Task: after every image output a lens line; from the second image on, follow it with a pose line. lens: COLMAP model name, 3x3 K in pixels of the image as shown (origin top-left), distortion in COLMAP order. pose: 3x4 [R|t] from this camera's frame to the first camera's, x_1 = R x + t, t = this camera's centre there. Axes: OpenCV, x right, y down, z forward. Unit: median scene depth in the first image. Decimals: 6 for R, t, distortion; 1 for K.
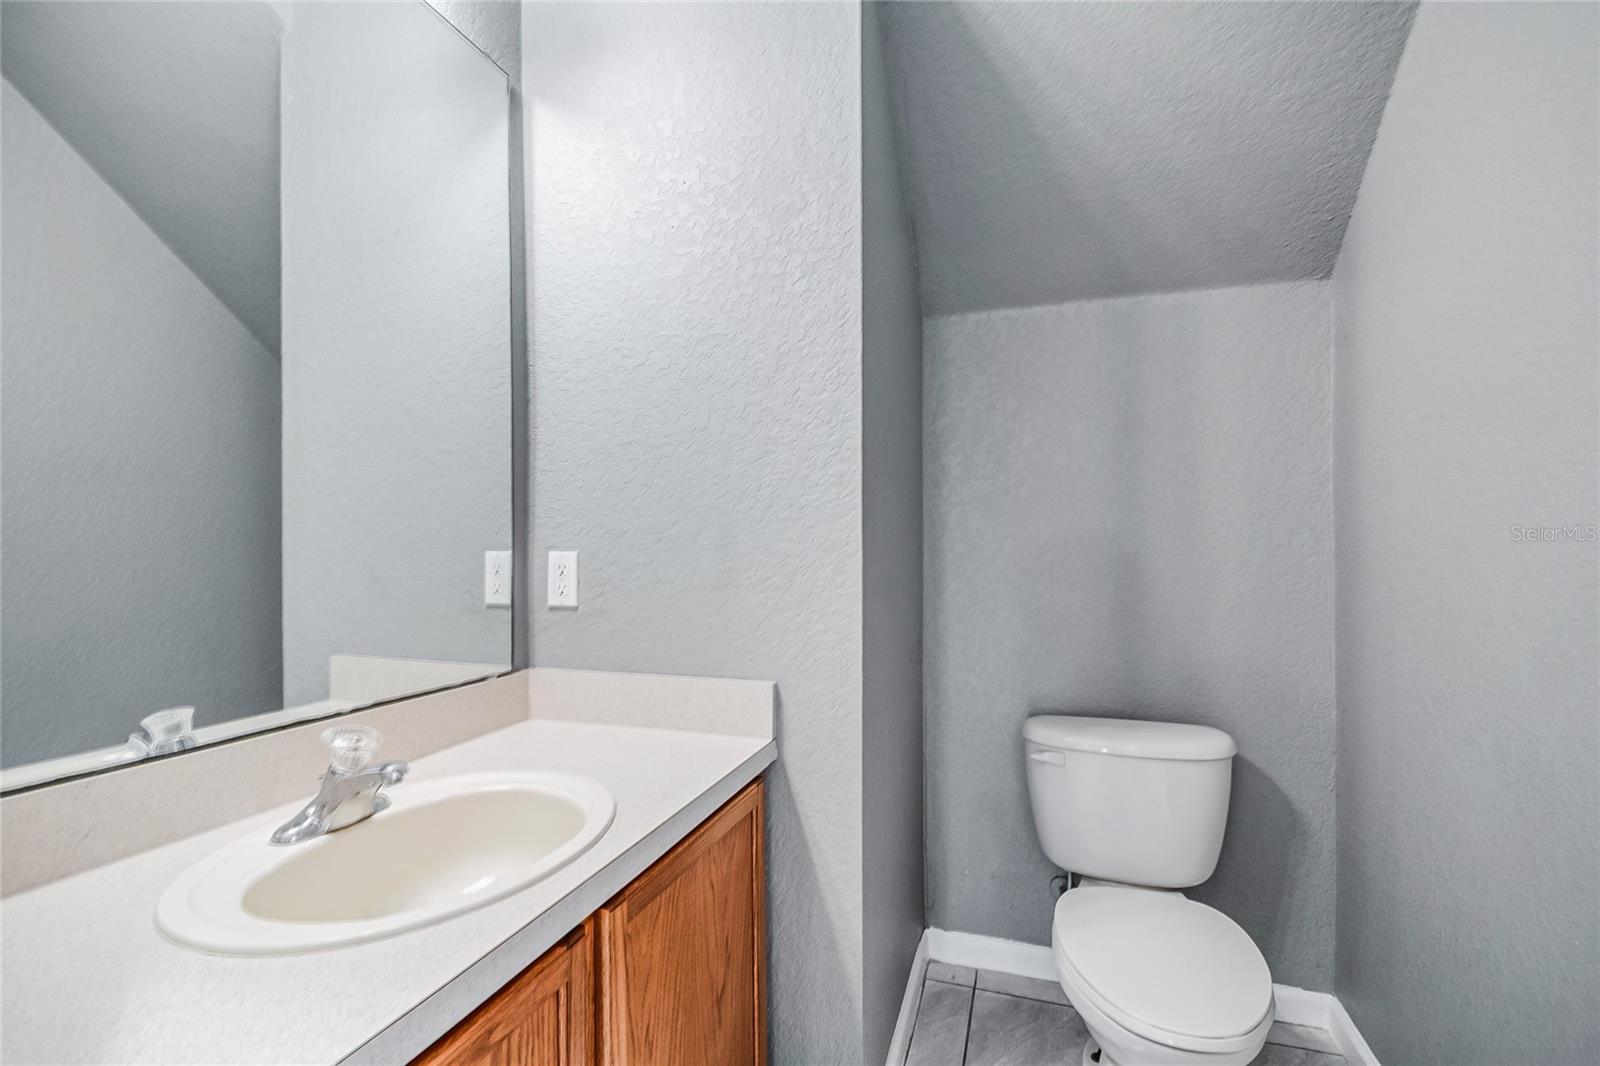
lens RADIAL K [[703.4, 0, 812.6], [0, 703.4, 550.7], [0, 0, 1]] dist [0.019027, -0.023409]
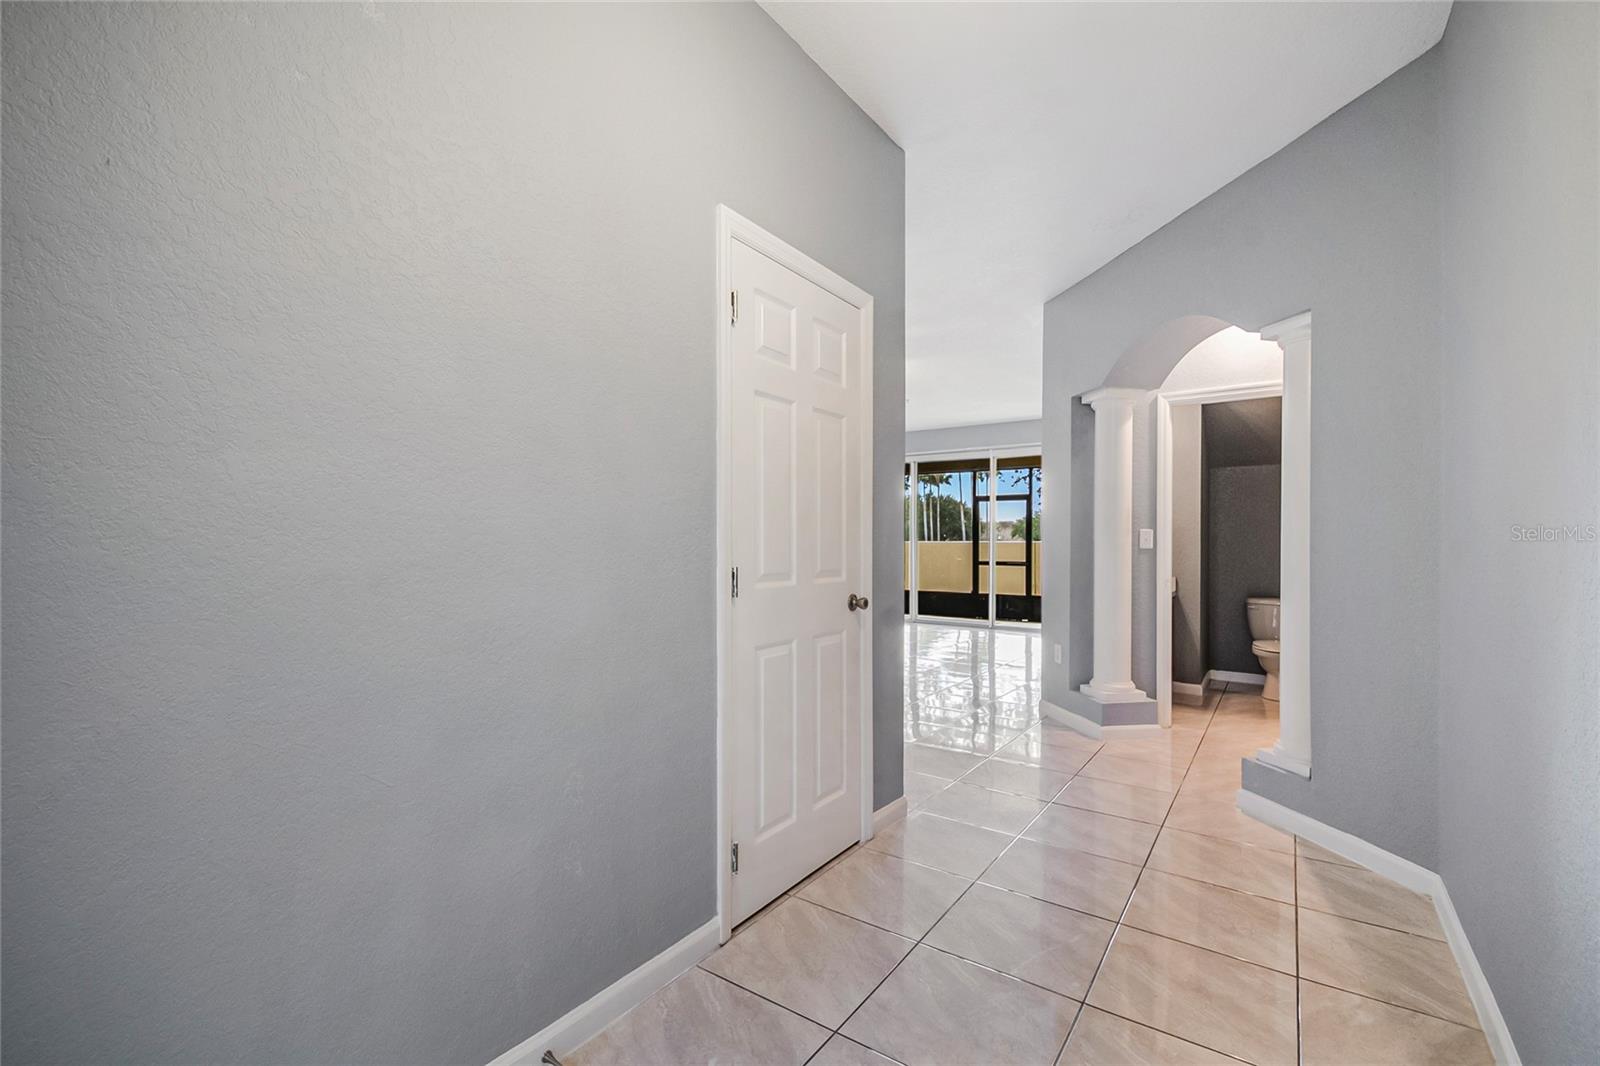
lens RADIAL K [[704.8, 0, 804.0], [0, 704.8, 546.2], [0, 0, 1]] dist [0.000518, -0.008242]
pose [[0.954659, 0.004201, -0.297670, -0.684460], [-0.003716, 0.999991, 0.002197, 0.005387], [0.297677, -0.000991, 0.954666, -2.721212]]
